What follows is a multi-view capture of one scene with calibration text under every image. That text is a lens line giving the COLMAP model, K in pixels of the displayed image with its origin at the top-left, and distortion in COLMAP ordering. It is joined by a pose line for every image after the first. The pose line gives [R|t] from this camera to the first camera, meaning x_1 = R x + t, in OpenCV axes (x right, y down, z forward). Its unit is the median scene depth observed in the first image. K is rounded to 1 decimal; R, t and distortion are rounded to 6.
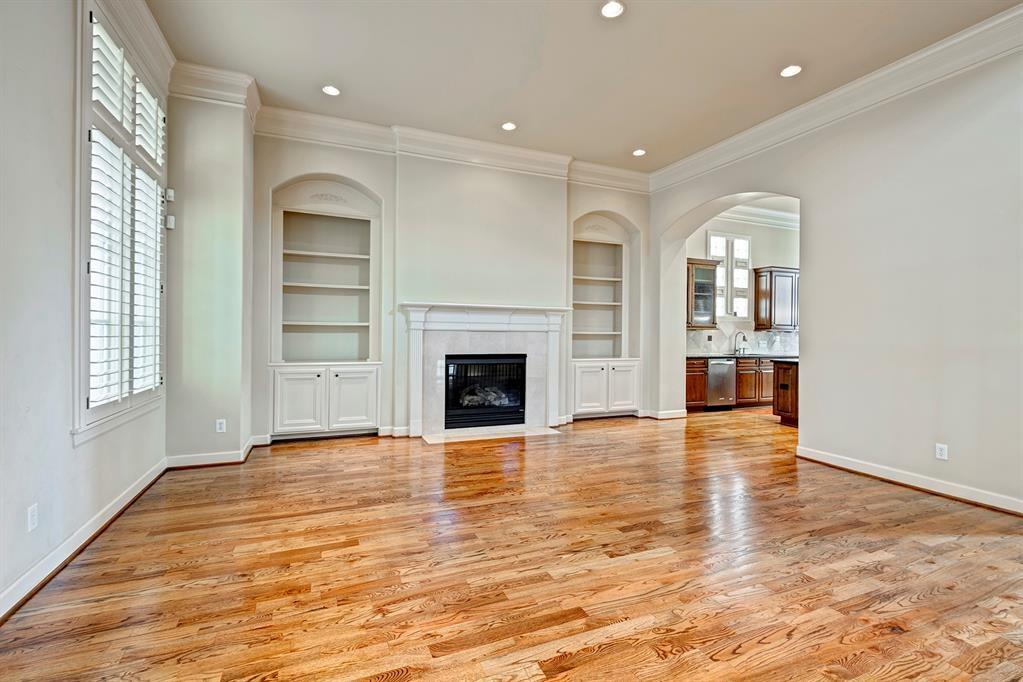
lens RADIAL K [[459.4, 0, 511.5], [0, 459.4, 341.0], [0, 0, 1]] dist [-0.001617, 0.000168]
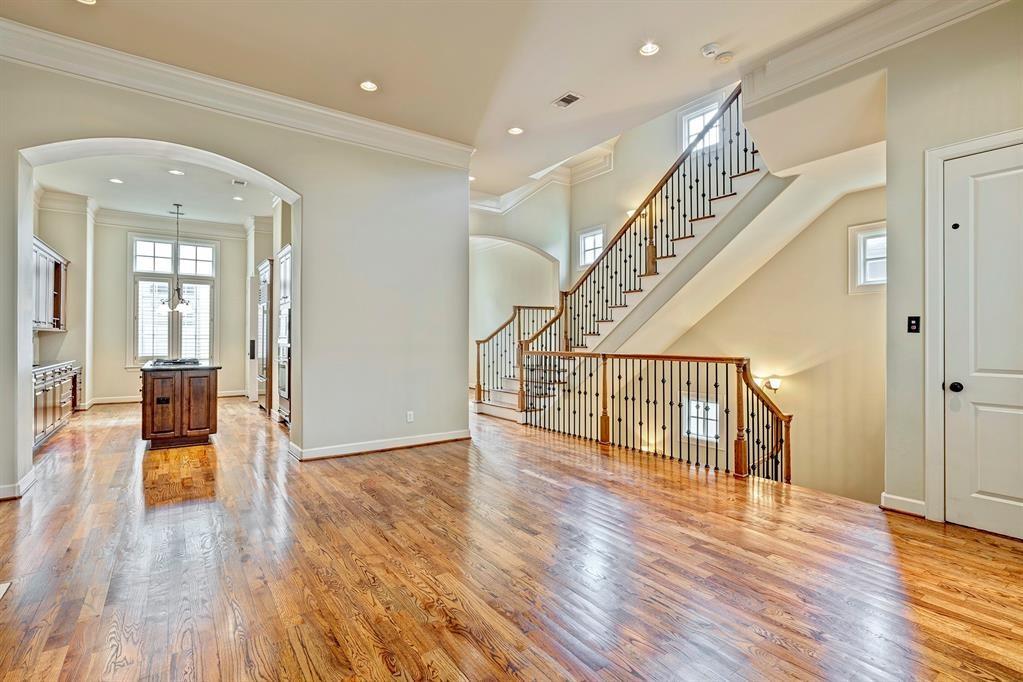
lens RADIAL K [[491.1, 0, 511.5], [0, 491.1, 341.0], [0, 0, 1]] dist [-0.015040, 0.000148]
pose [[-0.221879, -0.014674, 0.974964, -0.418194], [0.015642, 0.999705, 0.018606, -0.012717], [-0.974949, 0.019378, -0.221584, 0.694224]]
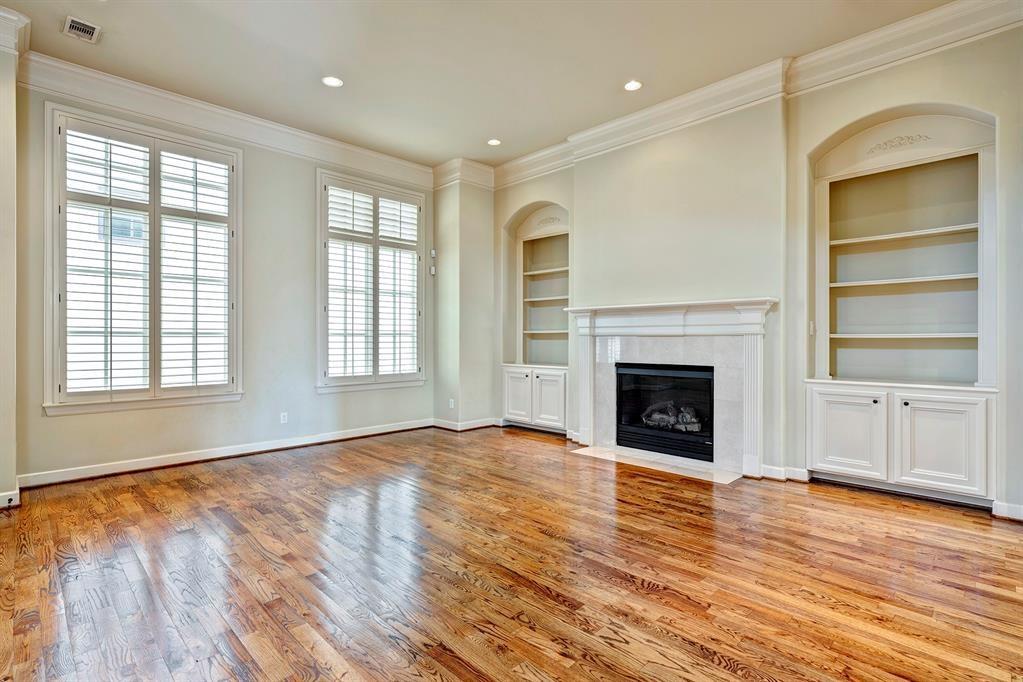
lens RADIAL K [[504.9, 0, 511.5], [0, 504.9, 341.0], [0, 0, 1]] dist [0.012197, -0.000082]
pose [[0.372573, -0.010039, -0.927949, 0.718687], [-0.016319, 0.999716, -0.017368, 0.008337], [0.927859, 0.021614, 0.372303, 0.447157]]
